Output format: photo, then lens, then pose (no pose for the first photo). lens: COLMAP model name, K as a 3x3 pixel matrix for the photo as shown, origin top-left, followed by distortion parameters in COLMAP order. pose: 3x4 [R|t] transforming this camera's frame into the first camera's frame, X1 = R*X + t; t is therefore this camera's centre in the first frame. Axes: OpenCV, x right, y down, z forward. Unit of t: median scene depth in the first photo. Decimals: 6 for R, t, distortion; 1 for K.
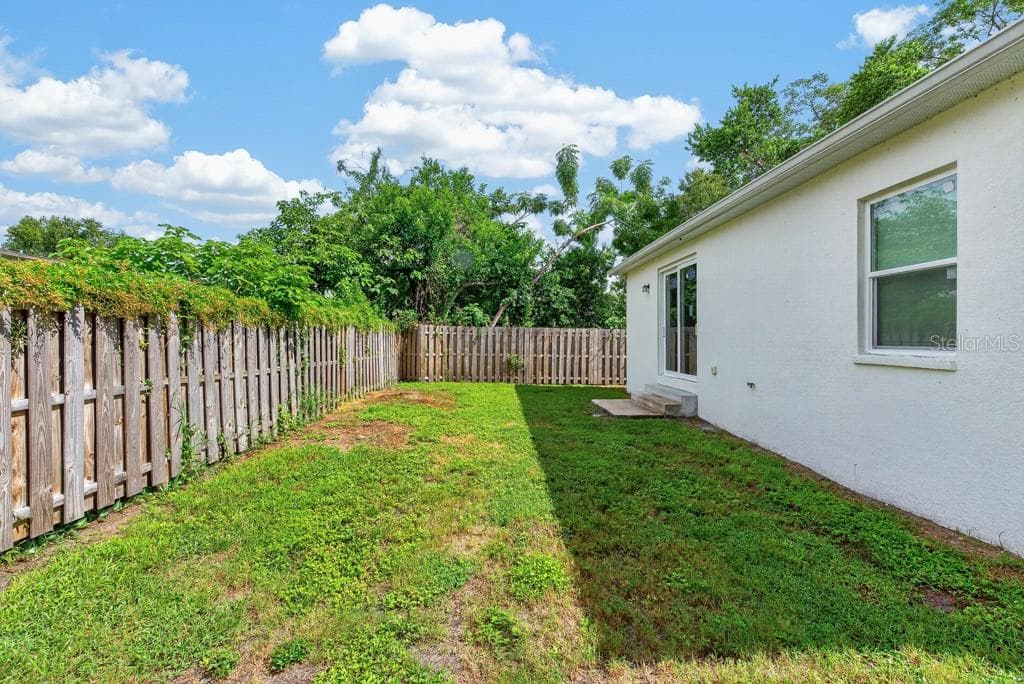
lens RADIAL K [[423.2, 0, 512.0], [0, 423.2, 342.0], [0, 0, 1]] dist [0.000672, -0.000193]
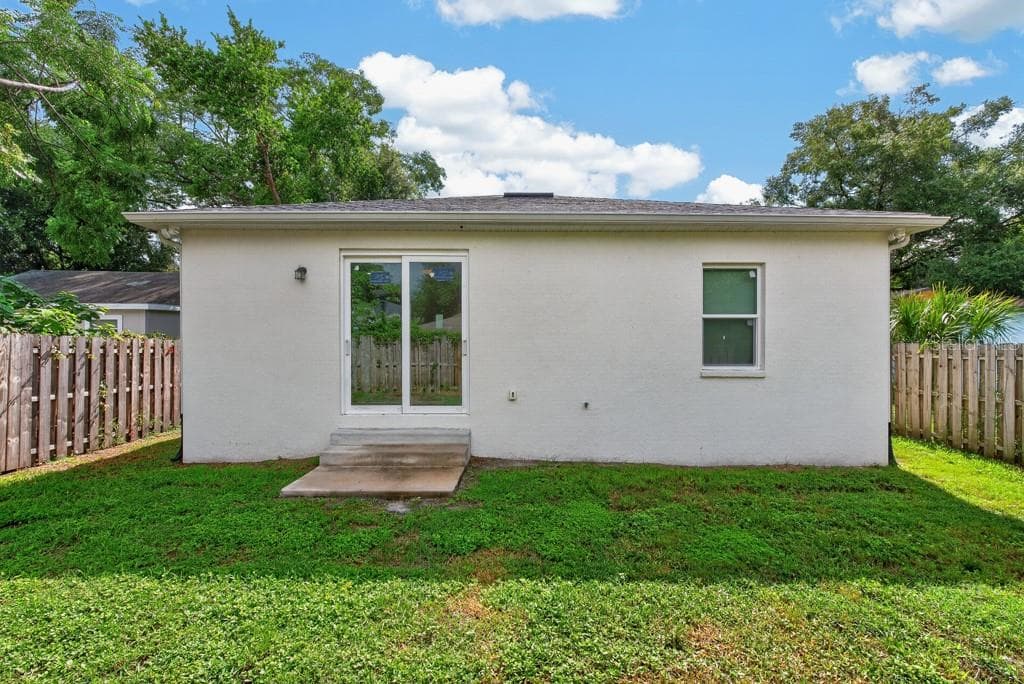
lens RADIAL K [[423.2, 0, 512.0], [0, 423.2, 342.0], [0, 0, 1]] dist [0.000672, -0.000193]
pose [[0.025261, 0.009643, 0.999634, -0.204270], [0.003099, 0.999948, -0.009724, -0.017847], [-0.999676, 0.003344, 0.025229, 0.518416]]
